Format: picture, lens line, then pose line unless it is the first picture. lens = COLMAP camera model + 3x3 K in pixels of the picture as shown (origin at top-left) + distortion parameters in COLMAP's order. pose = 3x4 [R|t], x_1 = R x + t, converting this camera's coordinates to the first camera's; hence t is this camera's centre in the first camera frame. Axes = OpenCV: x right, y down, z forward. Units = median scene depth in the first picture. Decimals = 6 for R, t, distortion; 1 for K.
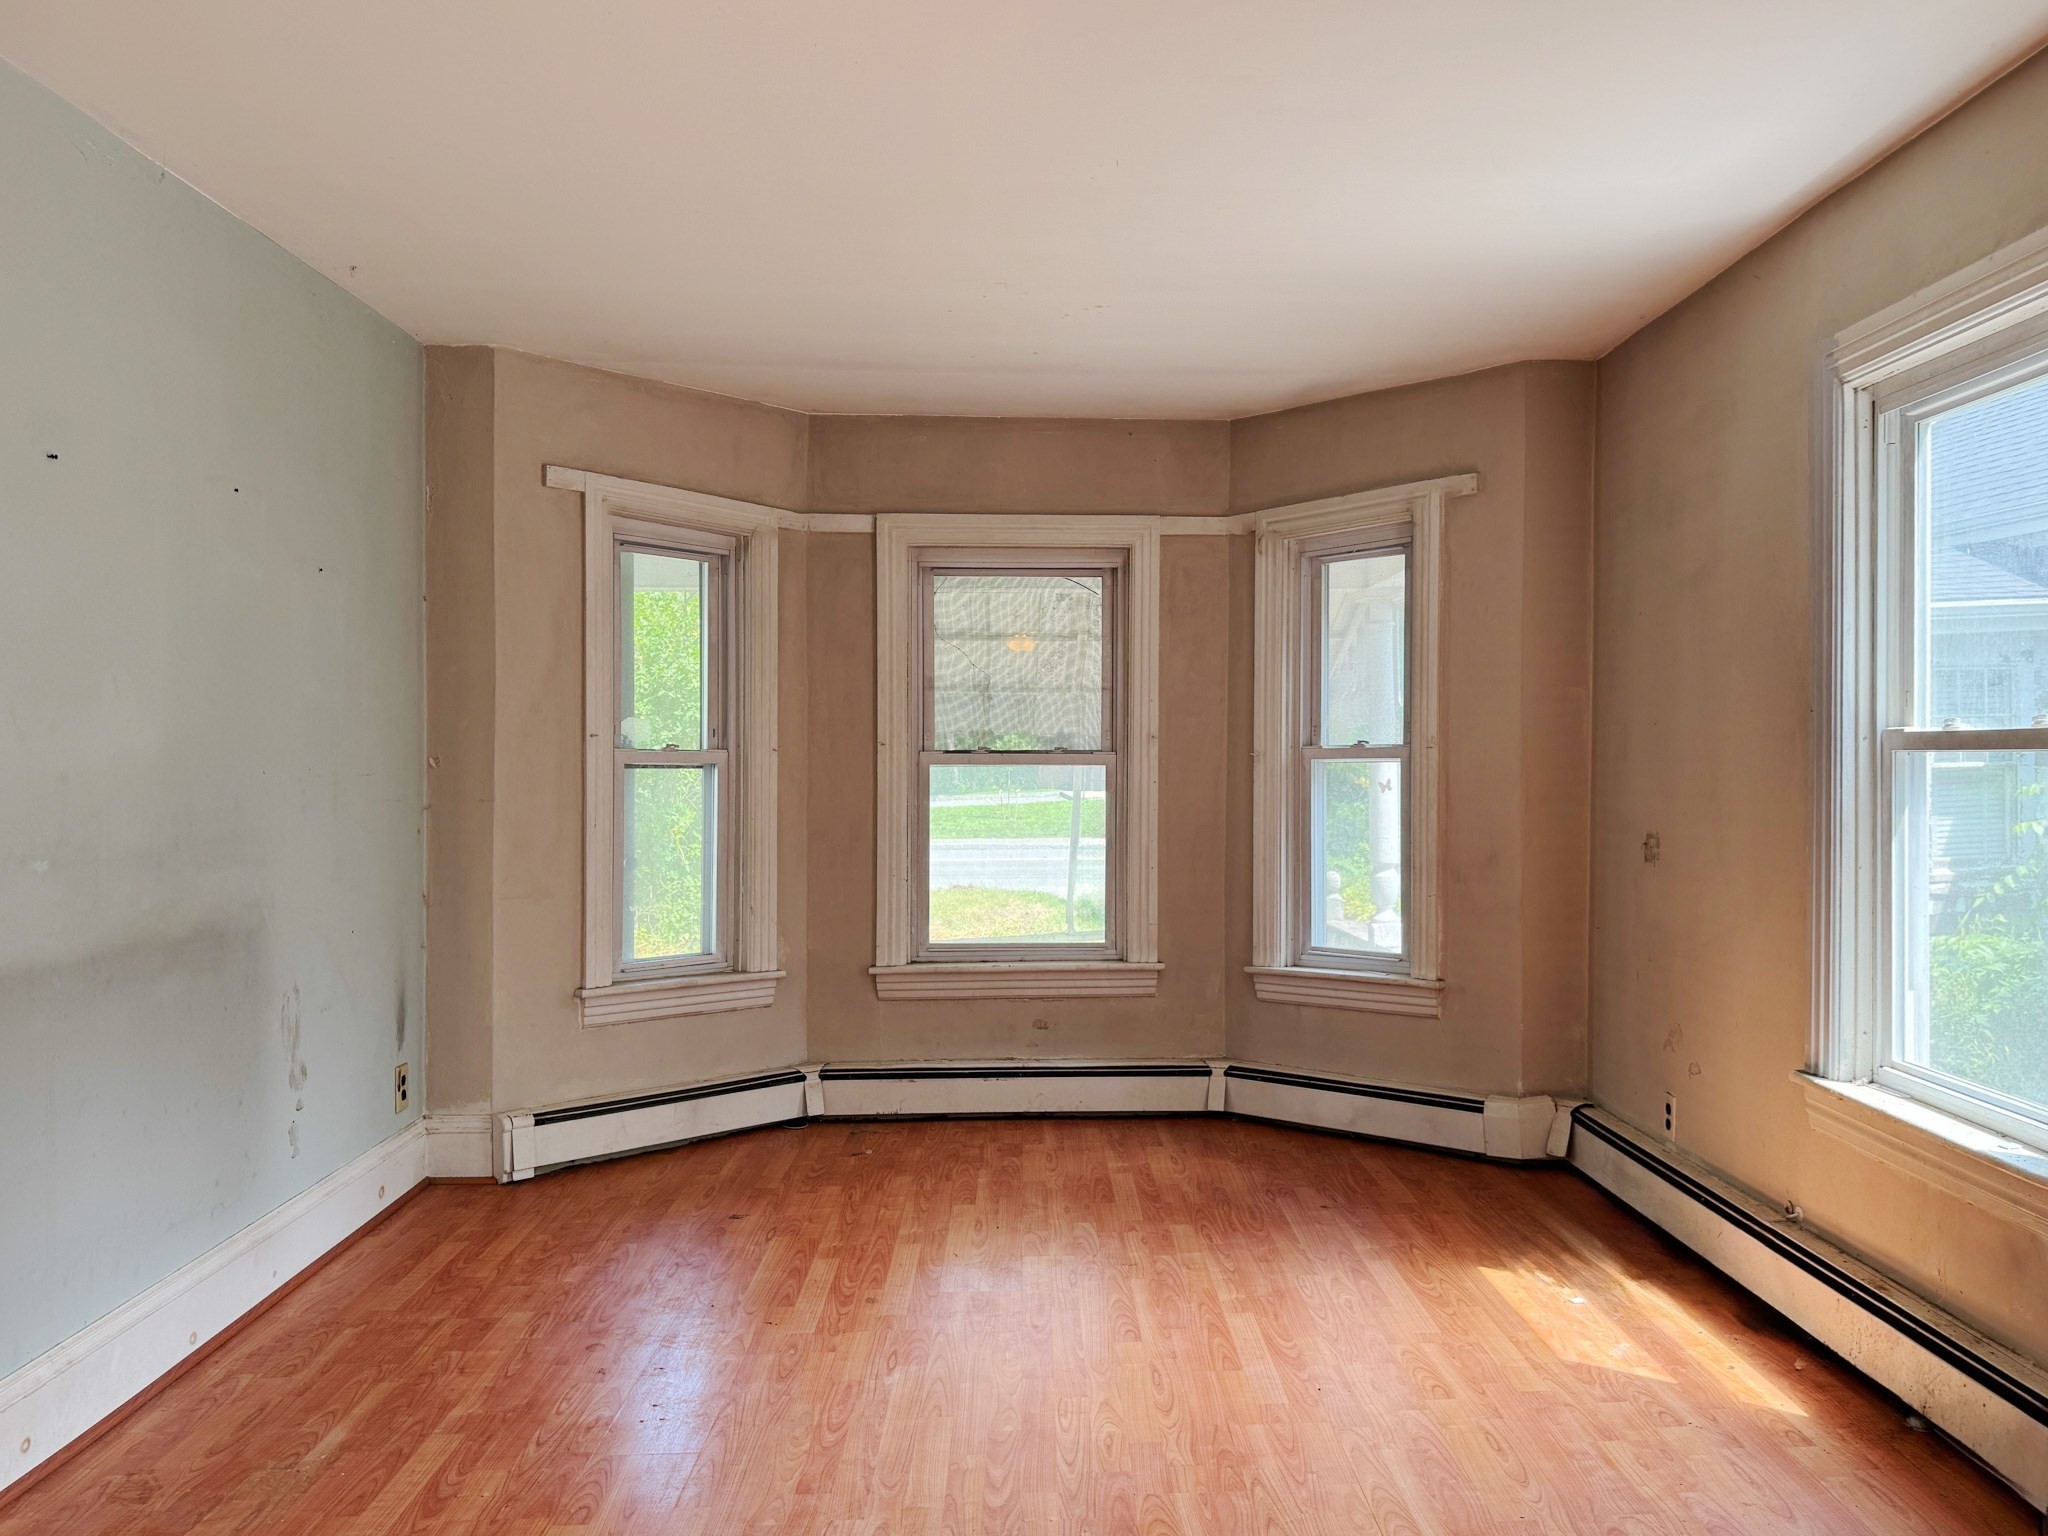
lens RADIAL K [[1613.4, 0, 1160.7], [0, 1613.4, 776.1], [0, 0, 1]] dist [0.075300, -0.049107]
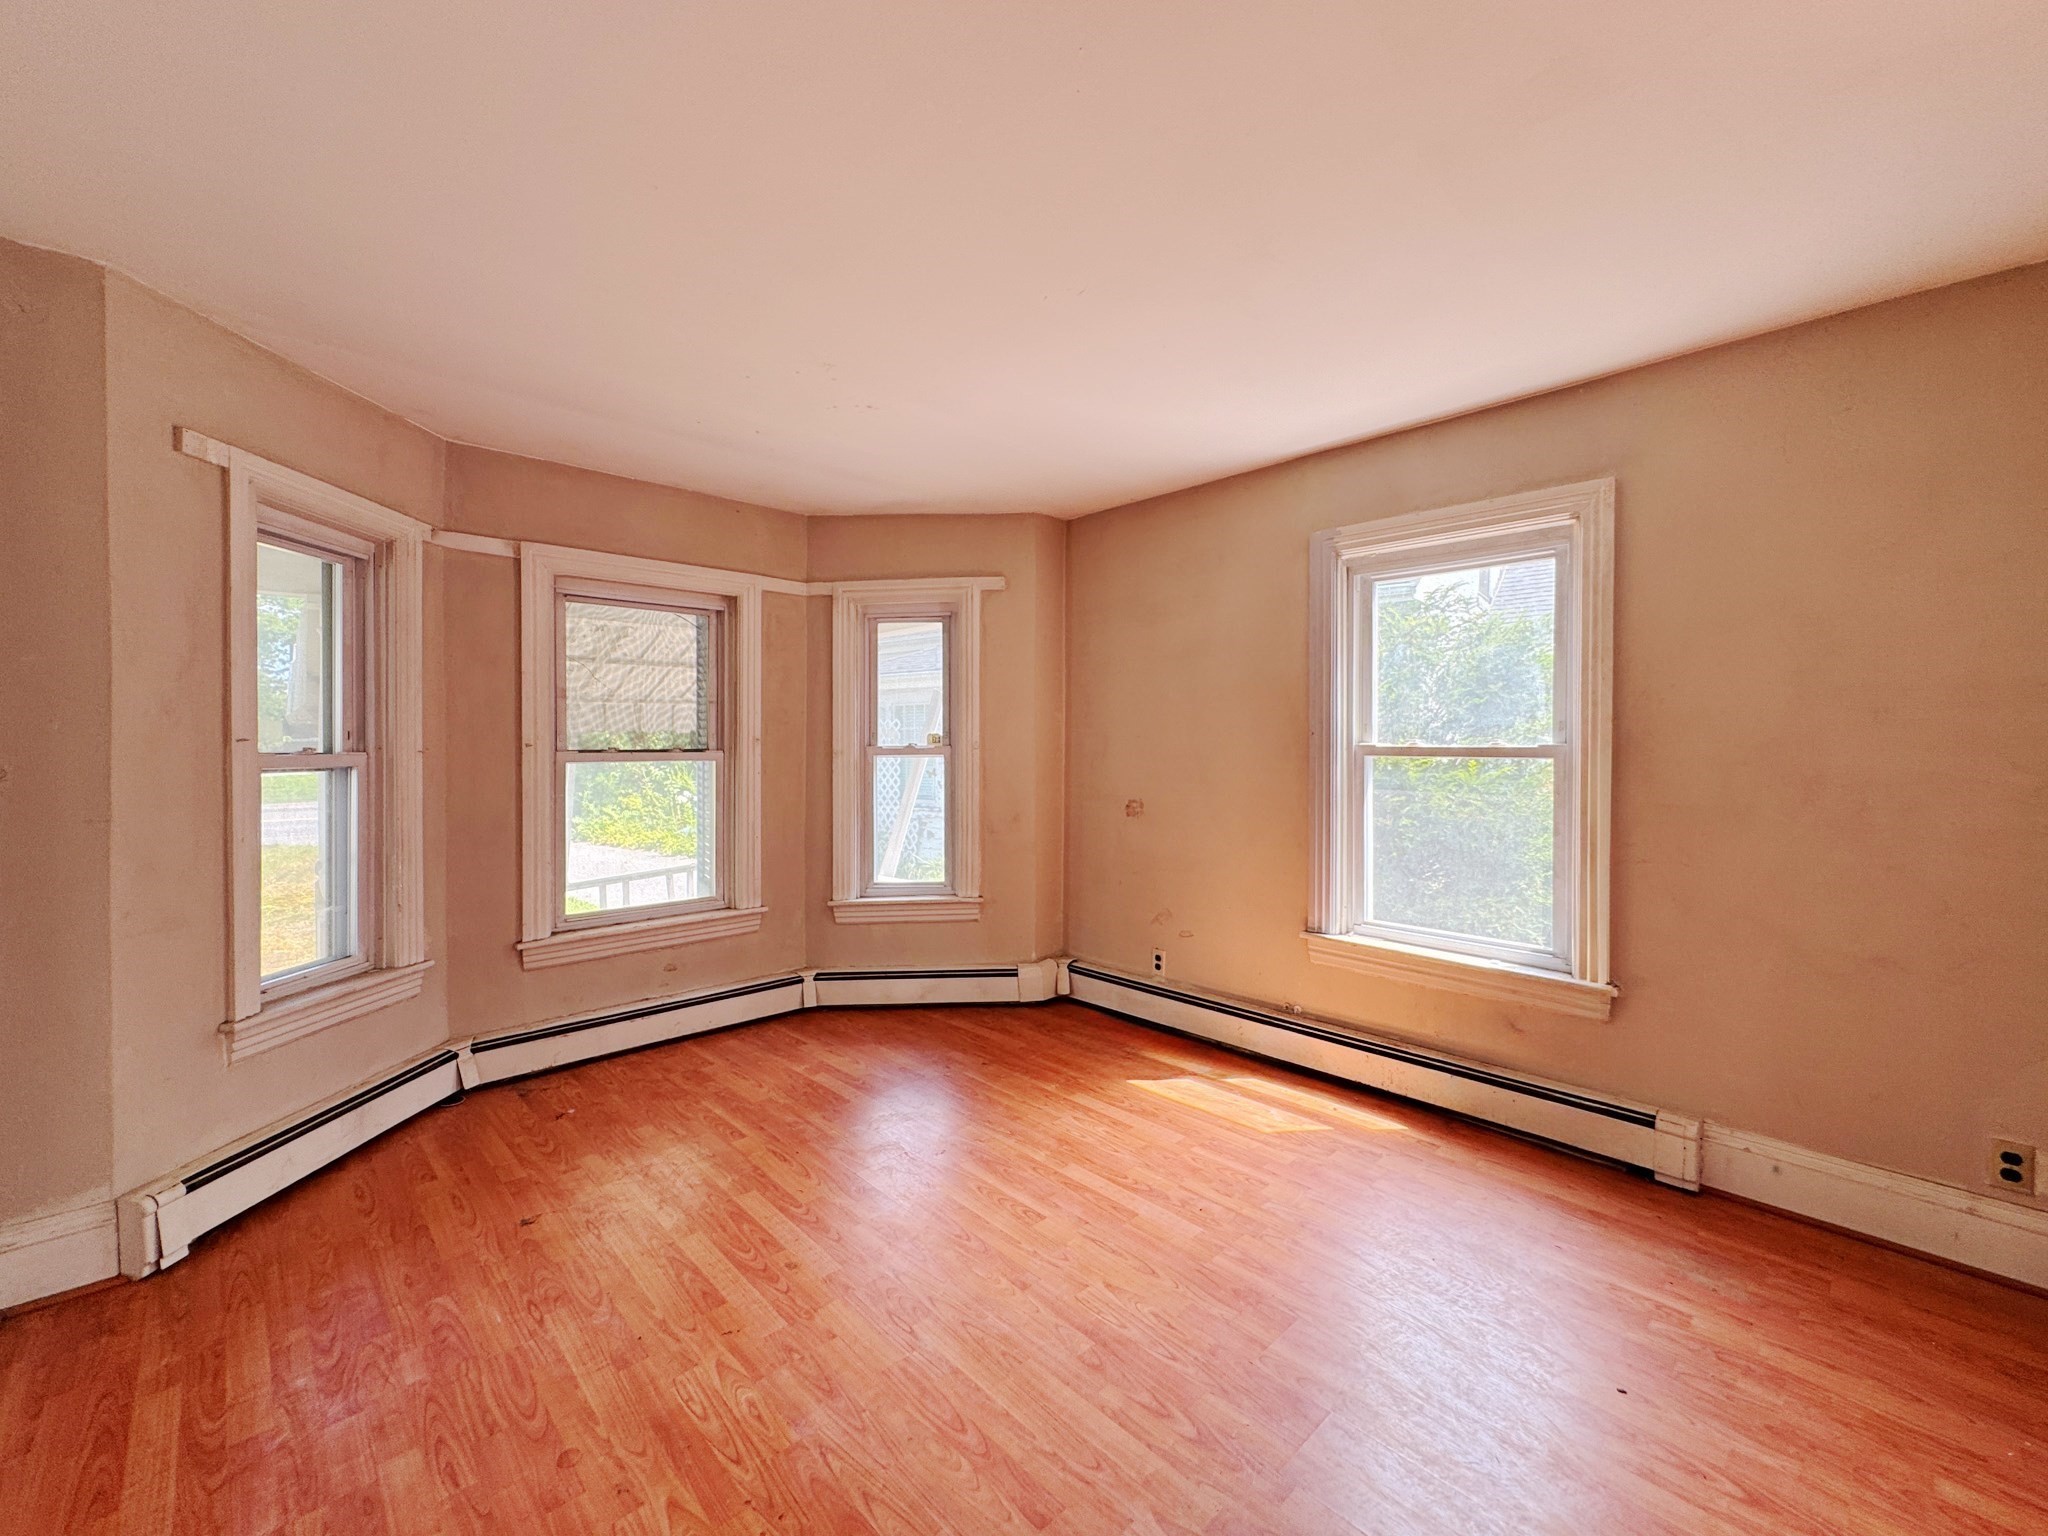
lens RADIAL K [[823.1, 0, 1007.1], [0, 823.1, 754.9], [0, 0, 1]] dist [-0.003479, 0.000788]
pose [[0.751245, -0.010053, 0.659947, -0.320934], [0.004331, 0.999938, 0.010301, -0.018871], [-0.660009, -0.004881, 0.751242, 0.369206]]
